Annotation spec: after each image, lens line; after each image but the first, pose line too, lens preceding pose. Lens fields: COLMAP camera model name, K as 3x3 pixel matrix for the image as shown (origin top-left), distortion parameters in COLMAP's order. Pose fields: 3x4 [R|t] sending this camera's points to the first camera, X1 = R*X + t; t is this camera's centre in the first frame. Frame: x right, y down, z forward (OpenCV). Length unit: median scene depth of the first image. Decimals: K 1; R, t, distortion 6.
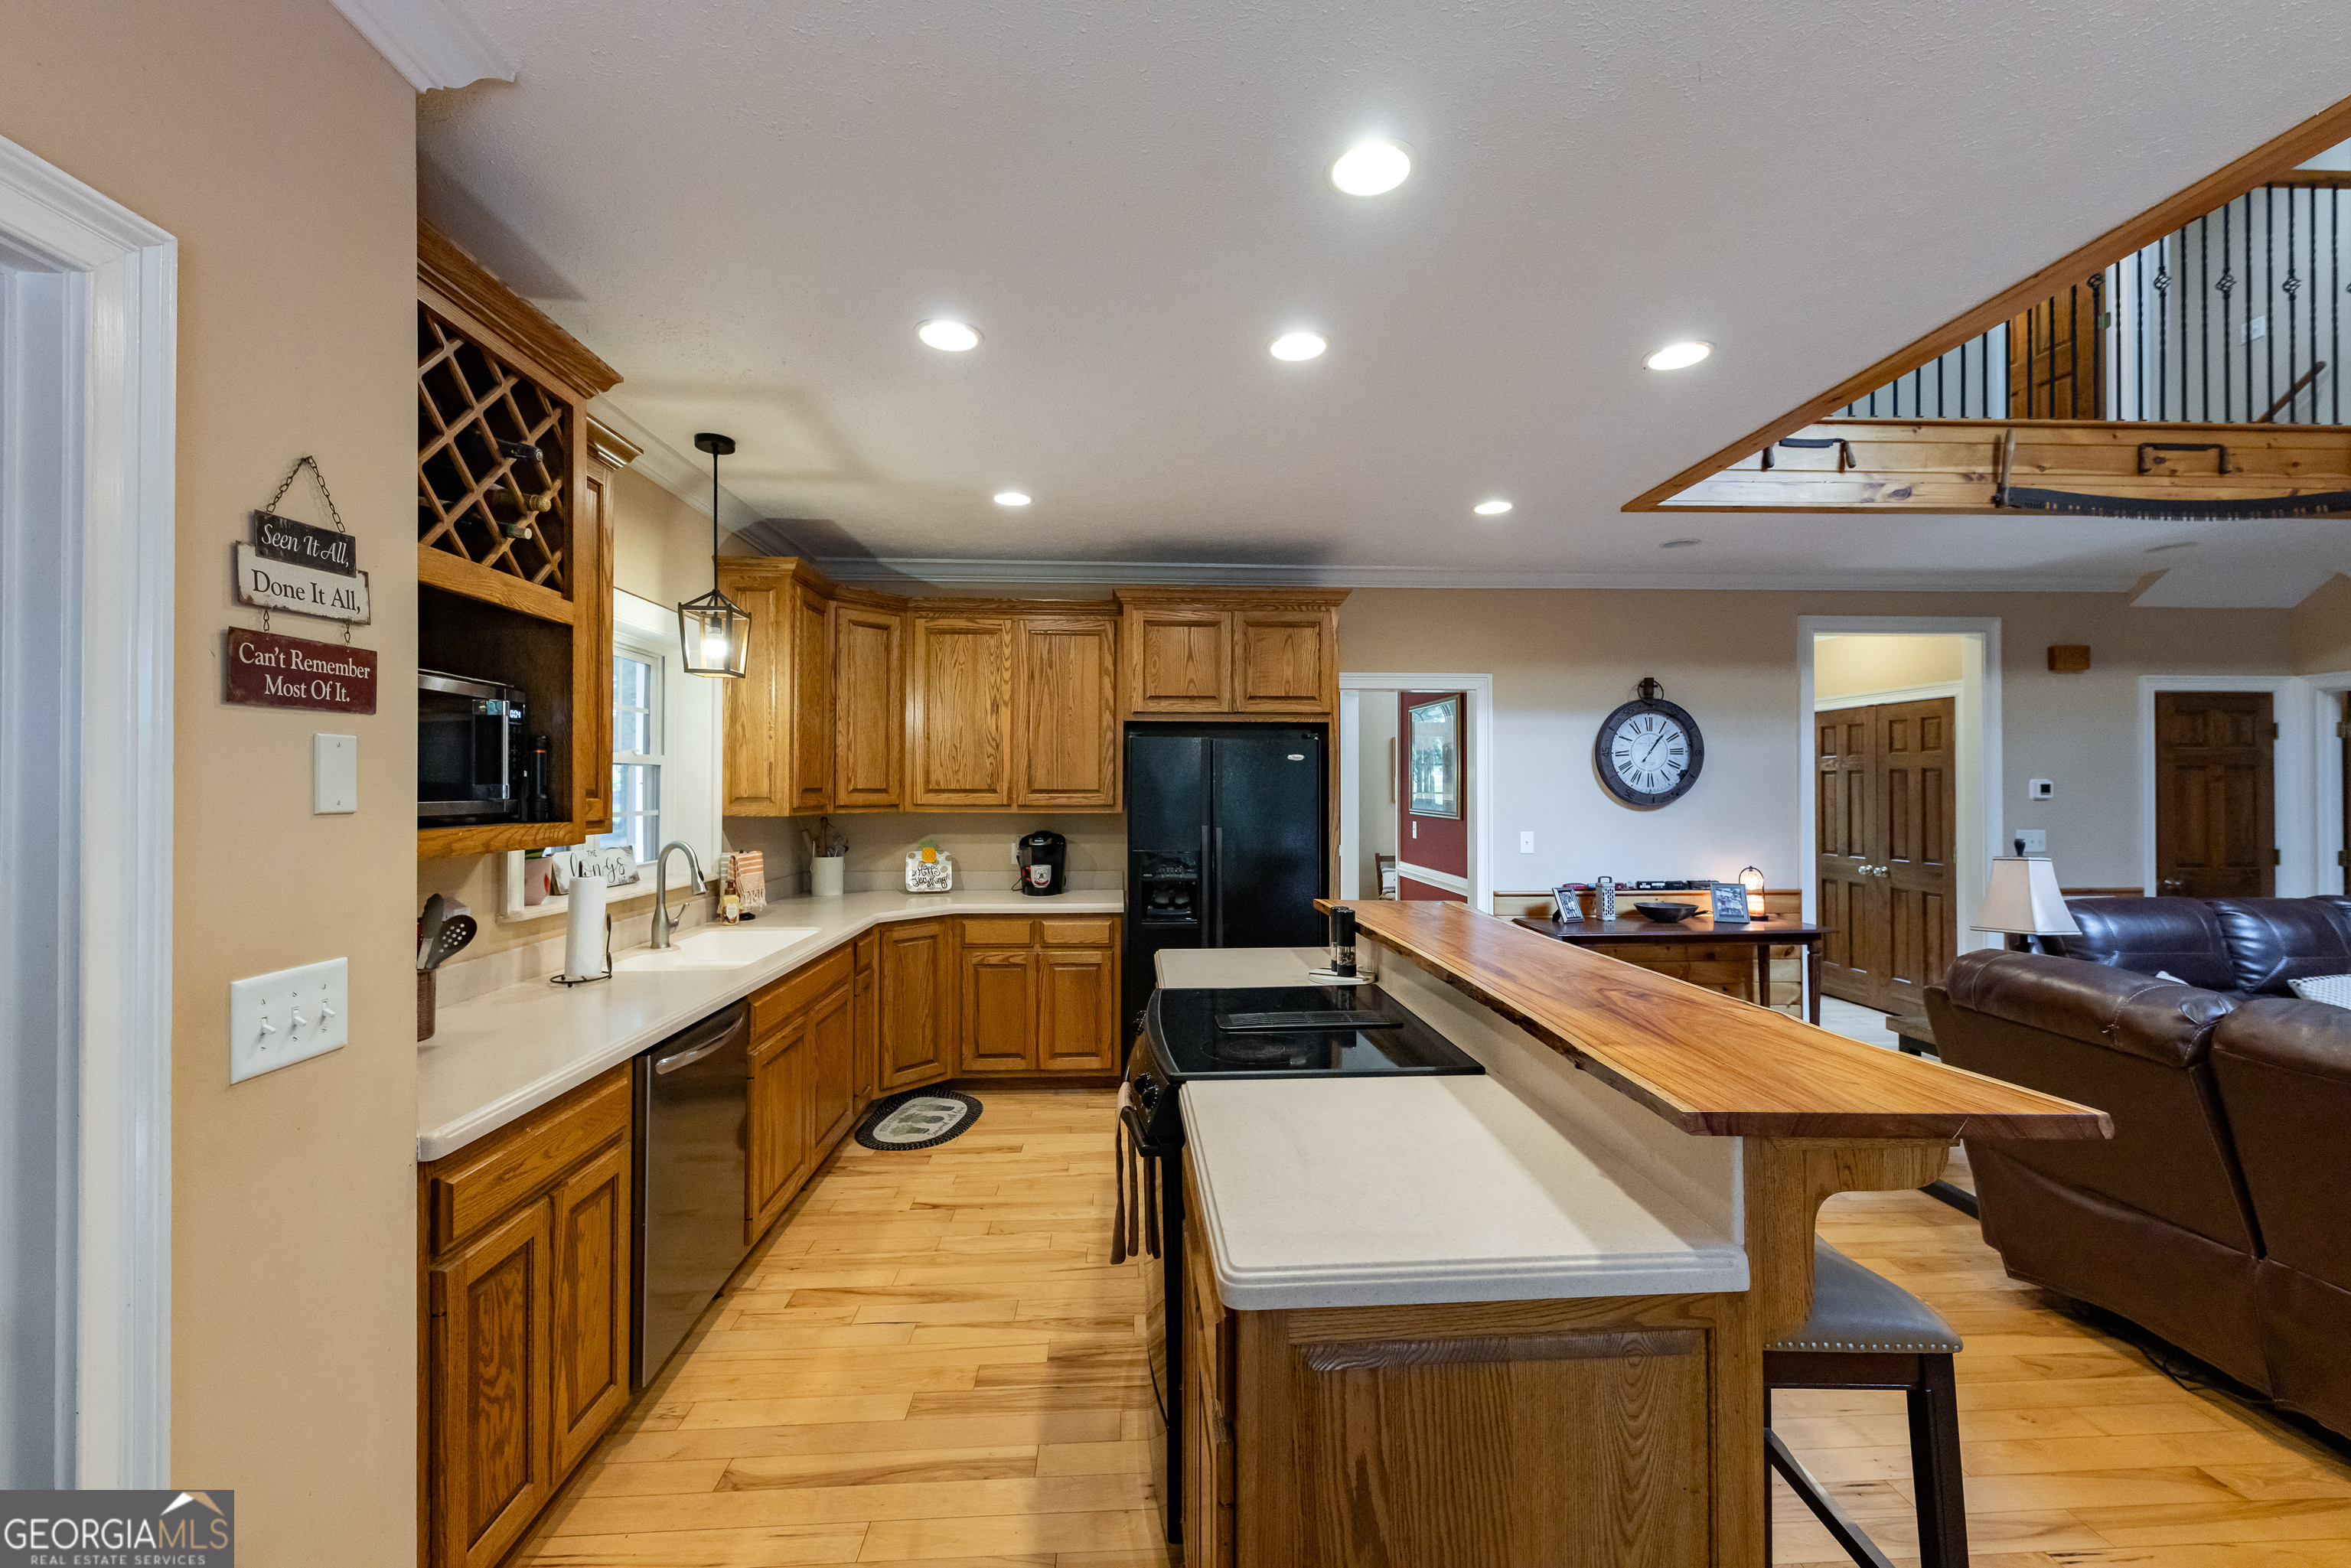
lens RADIAL K [[930.8, 0, 1179.4], [0, 930.8, 789.2], [0, 0, 1]] dist [0.000867, 0.000480]
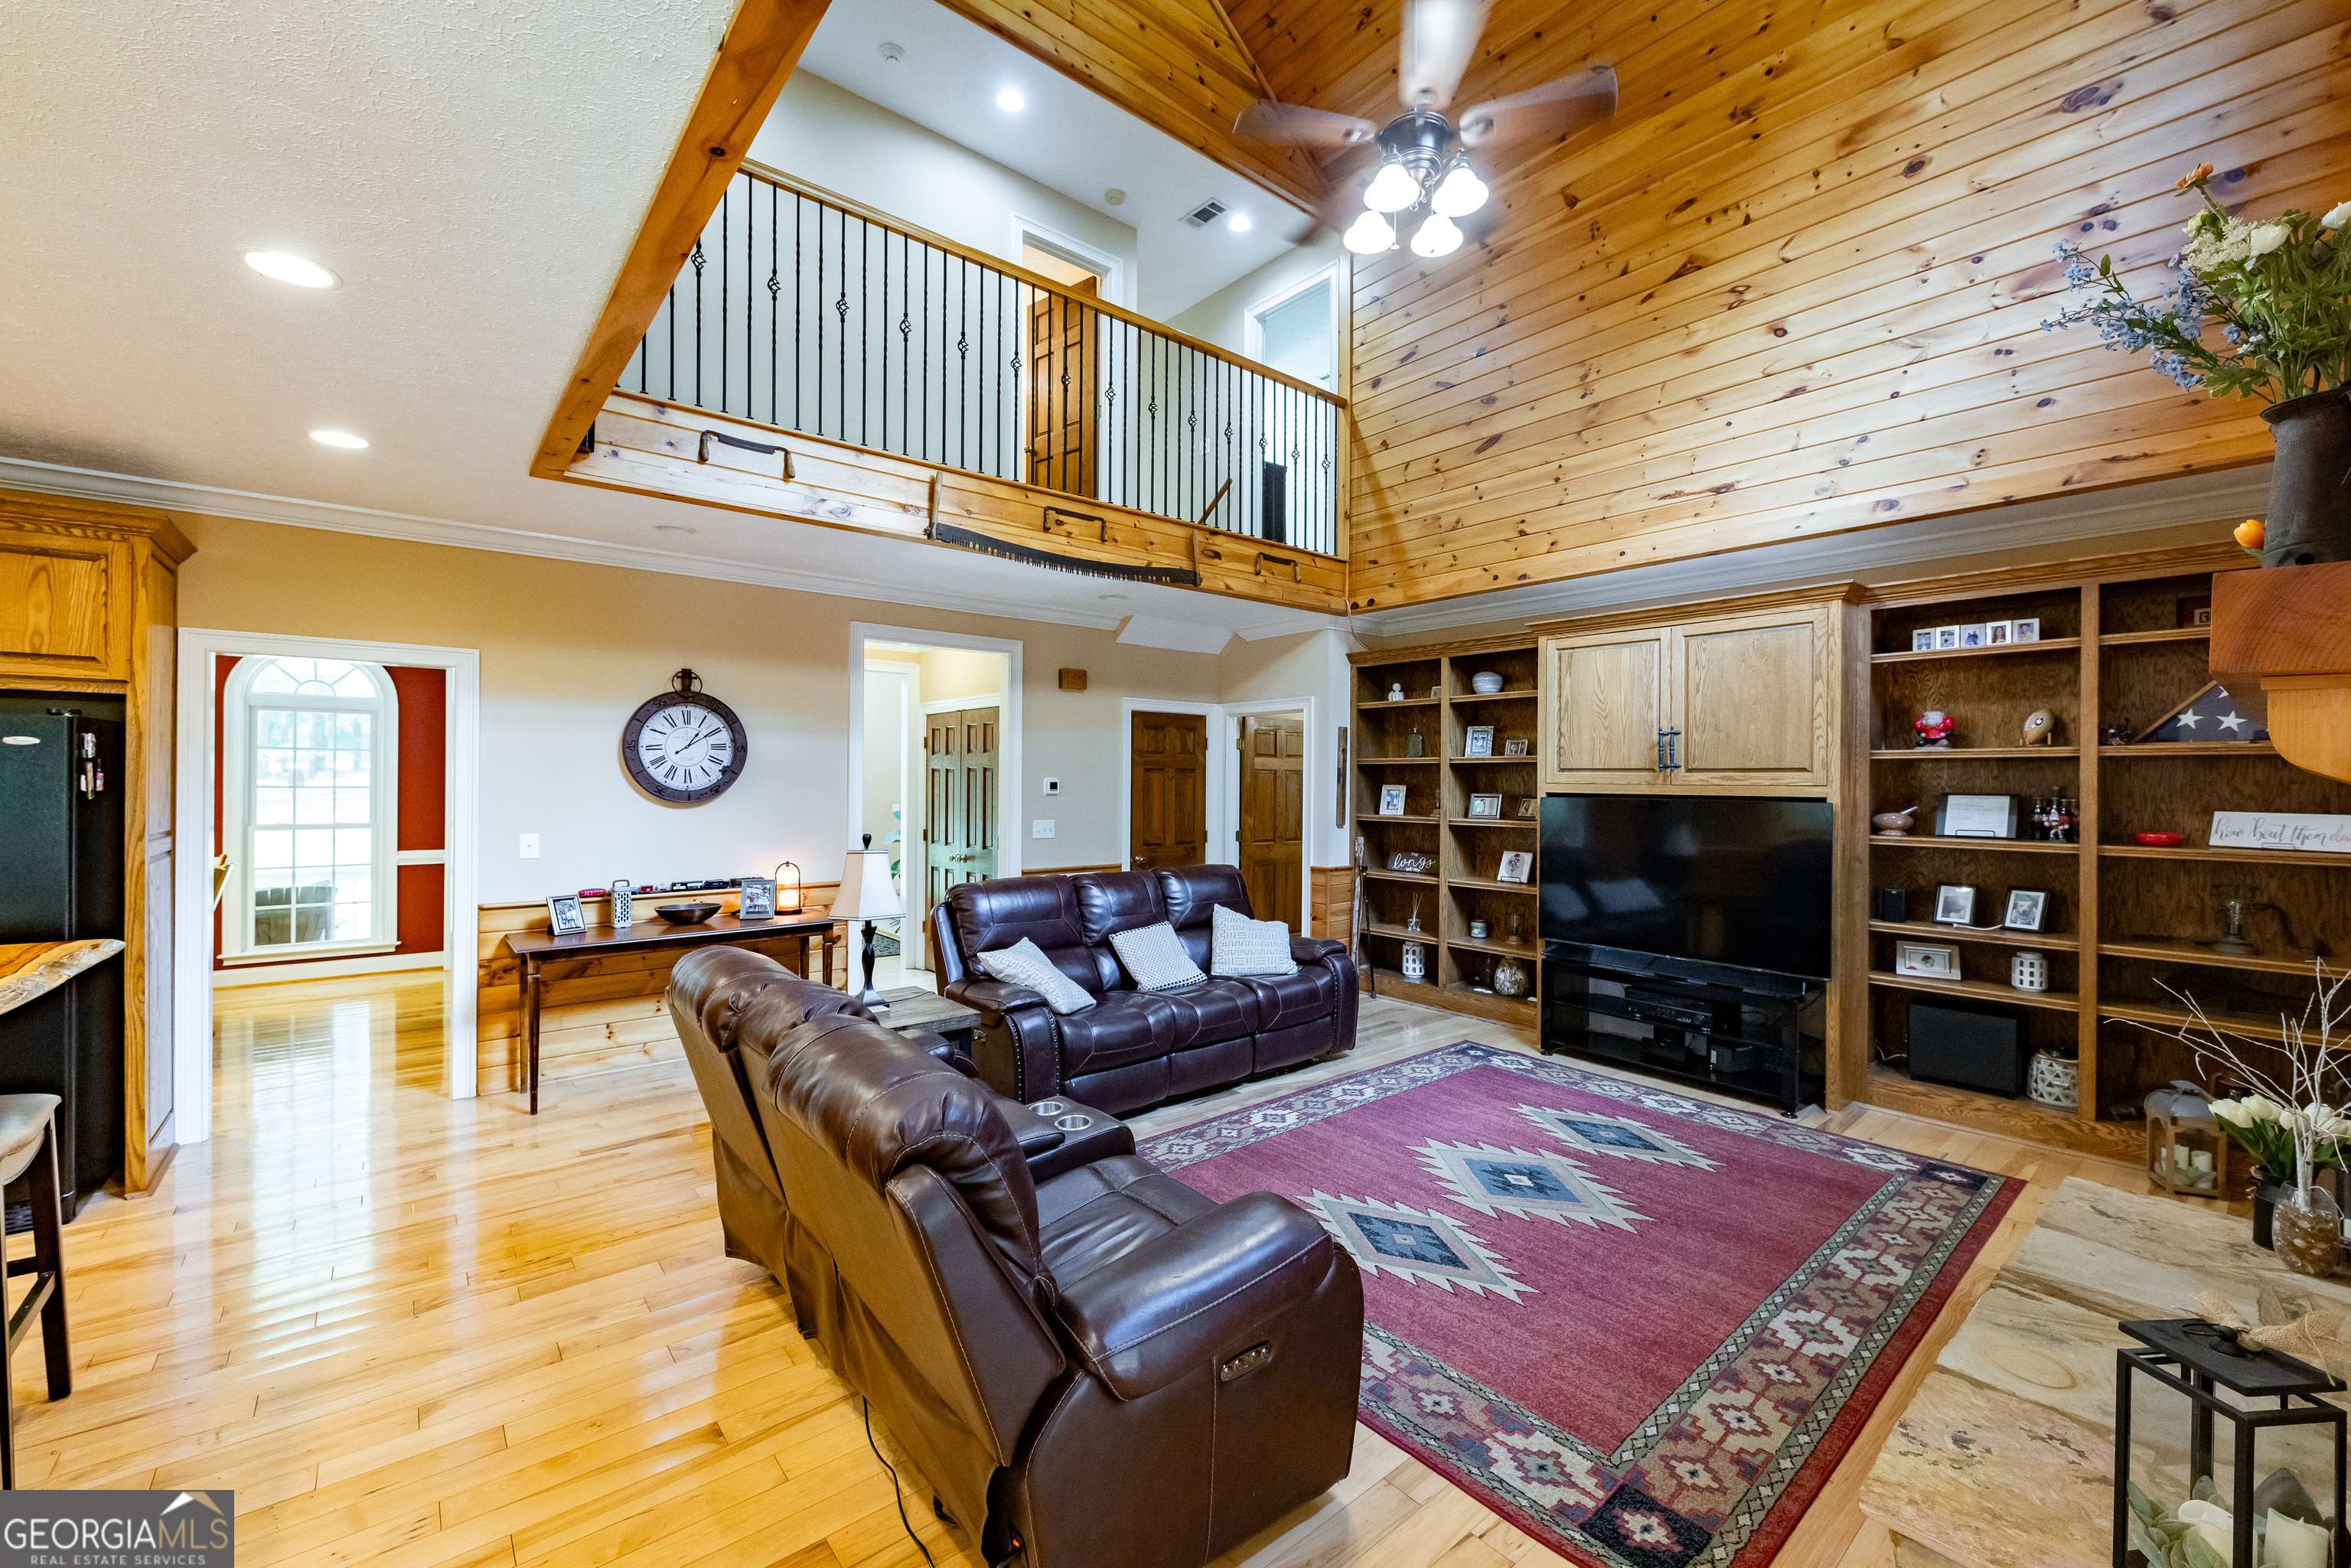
lens RADIAL K [[930.8, 0, 1183.8], [0, 930.8, 778.4], [0, 0, 1]] dist [0.000867, 0.000480]
pose [[0.802214, 0.007153, 0.596994, 0.344240], [-0.005004, 0.999974, -0.005258, -0.004829], [-0.597016, 0.001231, 0.802229, -0.071617]]
